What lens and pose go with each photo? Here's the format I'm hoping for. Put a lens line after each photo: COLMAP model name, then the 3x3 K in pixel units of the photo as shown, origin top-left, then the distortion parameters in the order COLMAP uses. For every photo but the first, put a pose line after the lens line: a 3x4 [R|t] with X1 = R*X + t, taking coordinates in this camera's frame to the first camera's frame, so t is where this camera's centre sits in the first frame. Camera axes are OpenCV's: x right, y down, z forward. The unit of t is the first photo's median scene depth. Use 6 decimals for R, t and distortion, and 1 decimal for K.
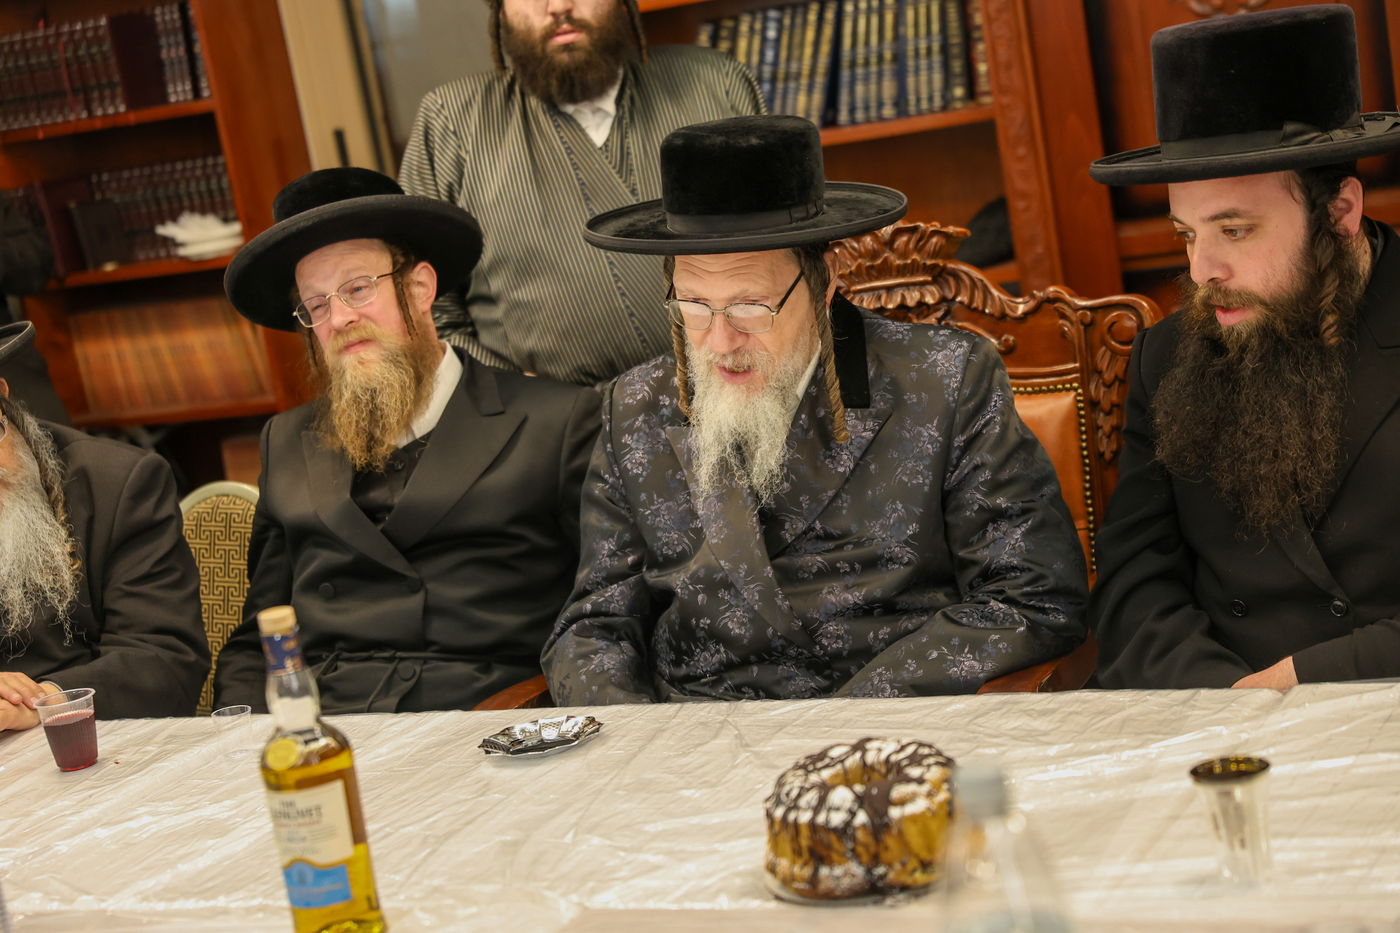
lens RADIAL K [[2547.2, 0, 695.2], [0, 2547.2, 499.0], [0, 0, 1]] dist [0.168825, 0.221782]
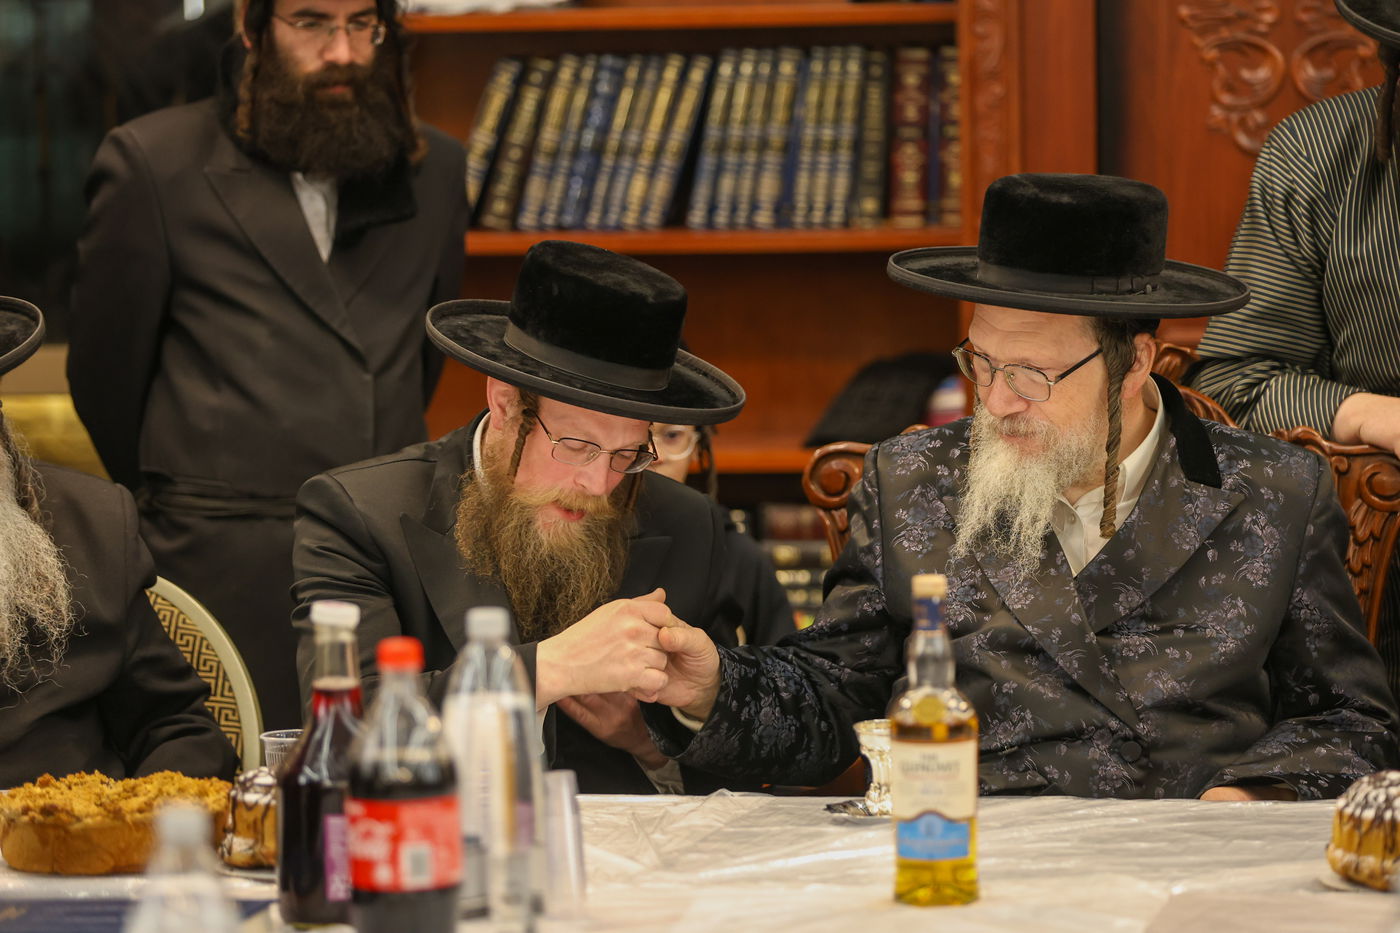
lens RADIAL K [[5790.0, 0, 700.0], [0, 5790.0, 466.5], [0, 0, 1]] dist [0.362042, 3.561786]
pose [[0.948881, 0.126380, 0.289228, -0.407522], [-0.089528, 0.986472, -0.137327, 0.143919], [-0.302671, 0.104413, 0.947359, -0.533793]]
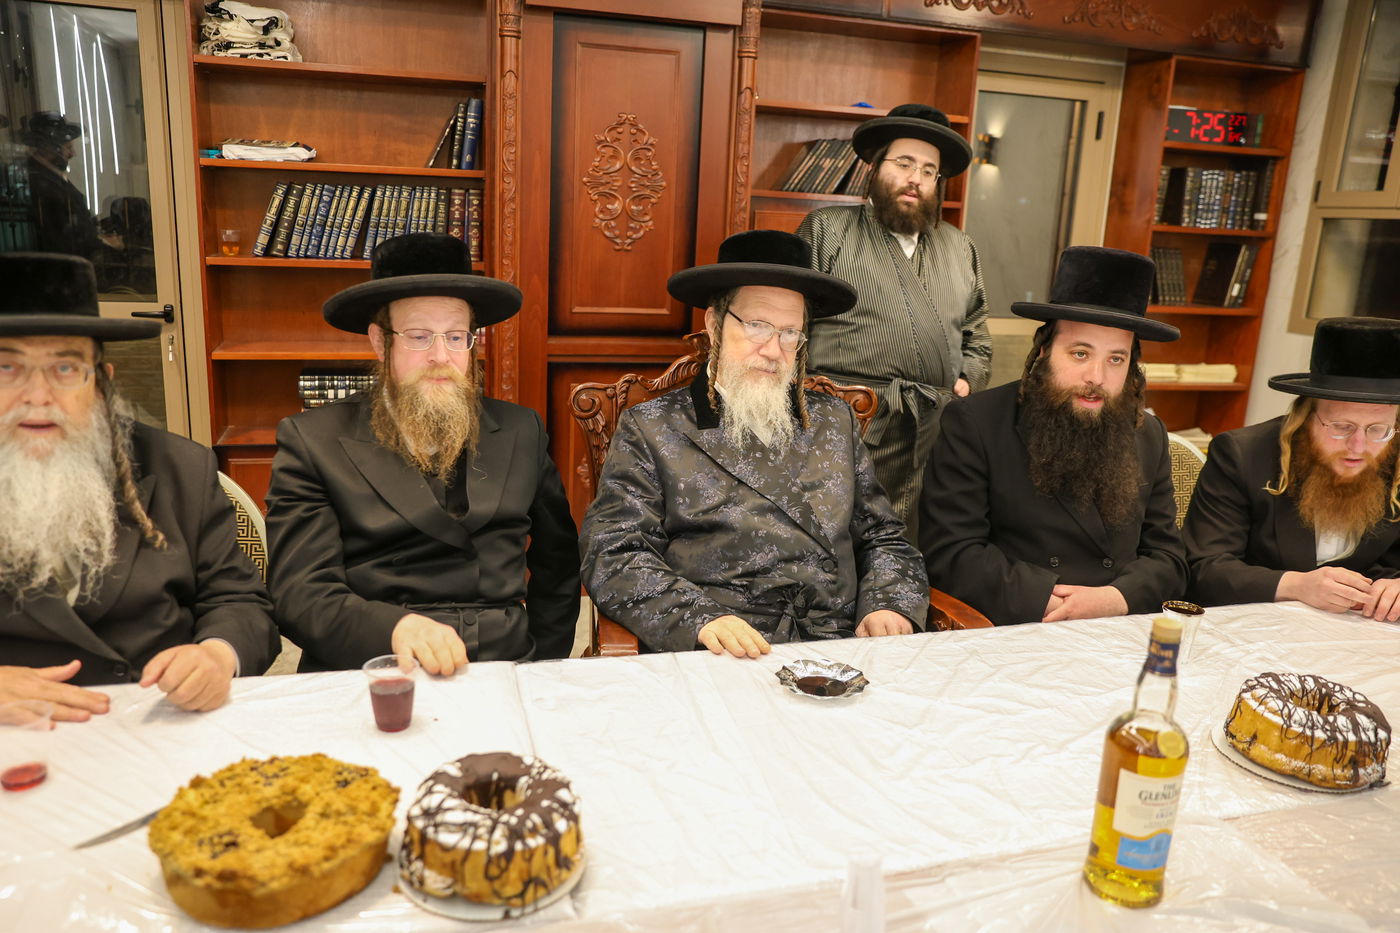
lens RADIAL K [[1031.2, 0, 694.5], [0, 1031.2, 473.9], [0, 0, 1]] dist [-0.084566, 0.079245]
pose [[0.711058, 0.031952, 0.702407, -0.270775], [-0.038980, 0.999222, -0.005994, -0.004706], [-0.702052, -0.023118, 0.711750, 0.353925]]
